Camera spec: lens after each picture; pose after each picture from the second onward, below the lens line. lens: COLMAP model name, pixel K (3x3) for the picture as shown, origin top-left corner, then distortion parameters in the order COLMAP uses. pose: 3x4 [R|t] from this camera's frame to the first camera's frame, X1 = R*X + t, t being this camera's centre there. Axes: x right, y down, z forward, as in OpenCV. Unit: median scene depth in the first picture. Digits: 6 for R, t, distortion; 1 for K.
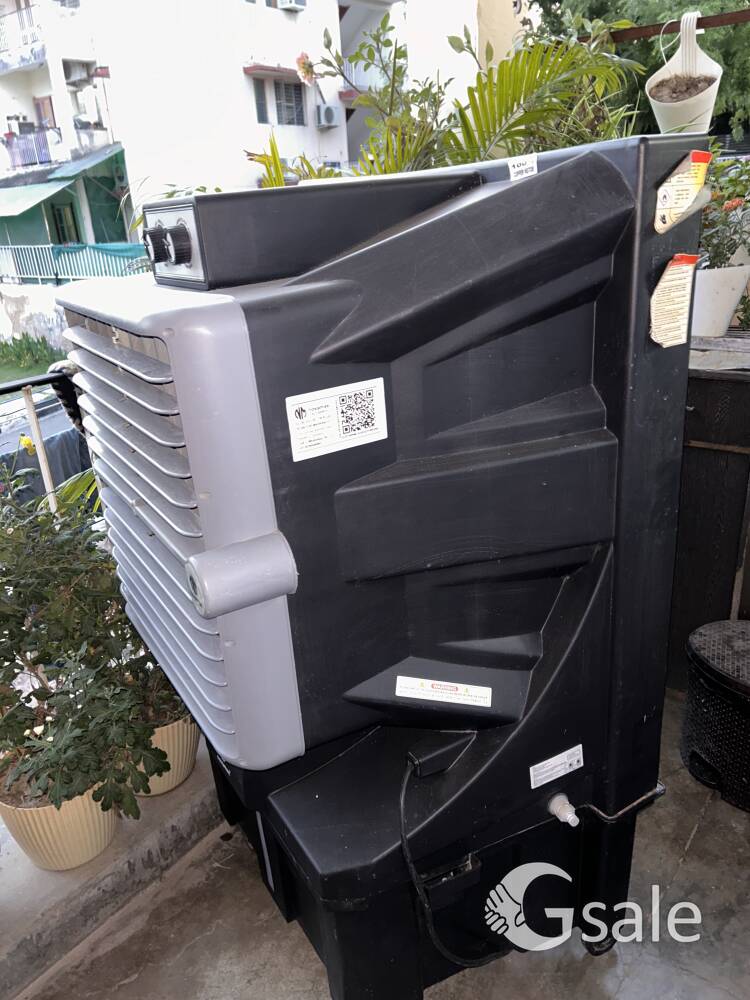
lens RADIAL K [[755.3, 0, 388.3], [0, 755.3, 495.8], [0, 0, 1]] dist [0.048901, -0.064144]
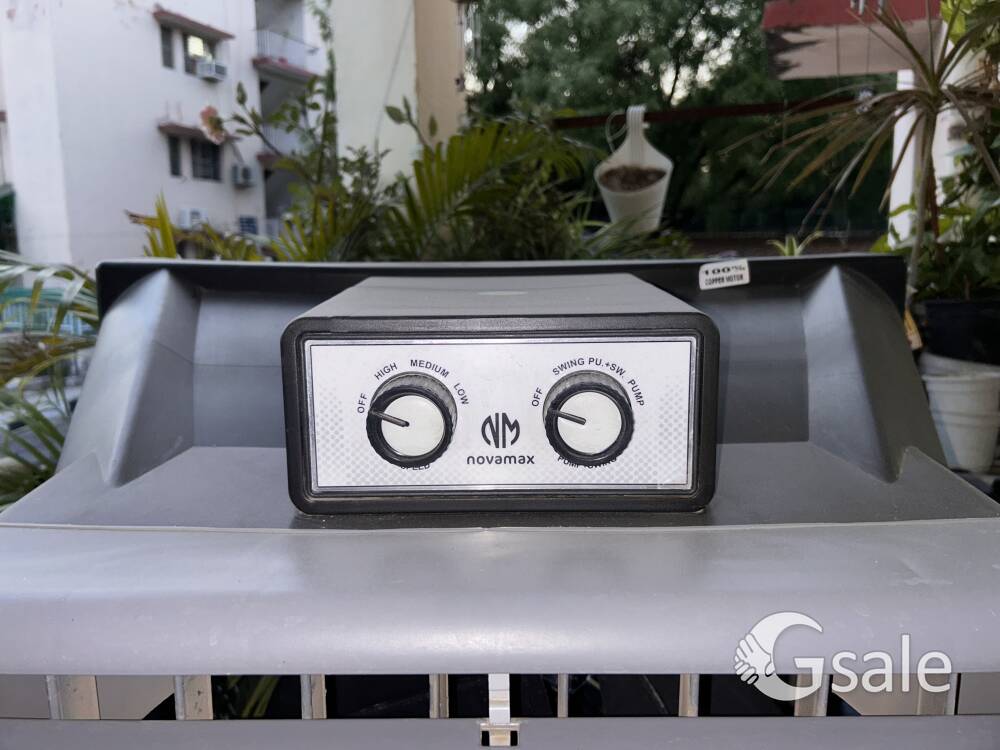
lens RADIAL K [[762.7, 0, 496.3], [0, 762.7, 362.7], [0, 0, 1]] dist [0.042072, -0.059332]
pose [[0.969954, 0.011663, 0.243008, -0.009599], [0.045390, 0.972637, -0.227853, -0.105091], [-0.239016, 0.232037, 0.942884, 0.200766]]
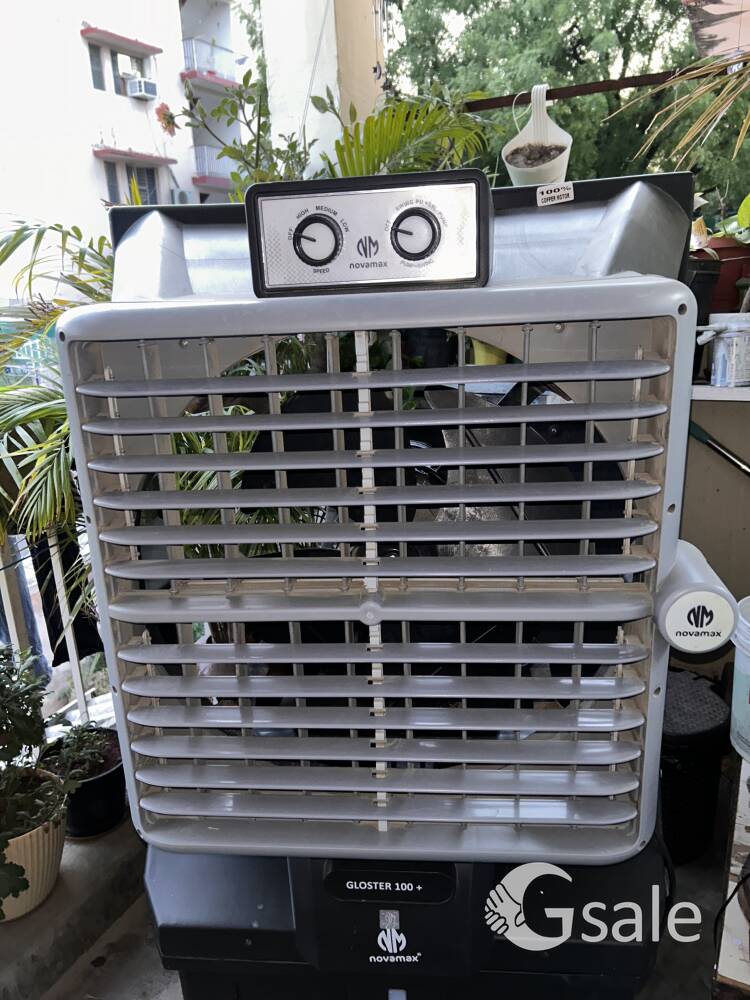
lens RADIAL K [[757.9, 0, 373.0], [0, 757.9, 503.7], [0, 0, 1]] dist [0.032212, -0.042265]
pose [[0.987128, -0.038019, 0.155345, -0.017402], [0.051638, 0.995076, -0.084598, 0.019216], [-0.151364, 0.091531, 0.984231, 0.049982]]
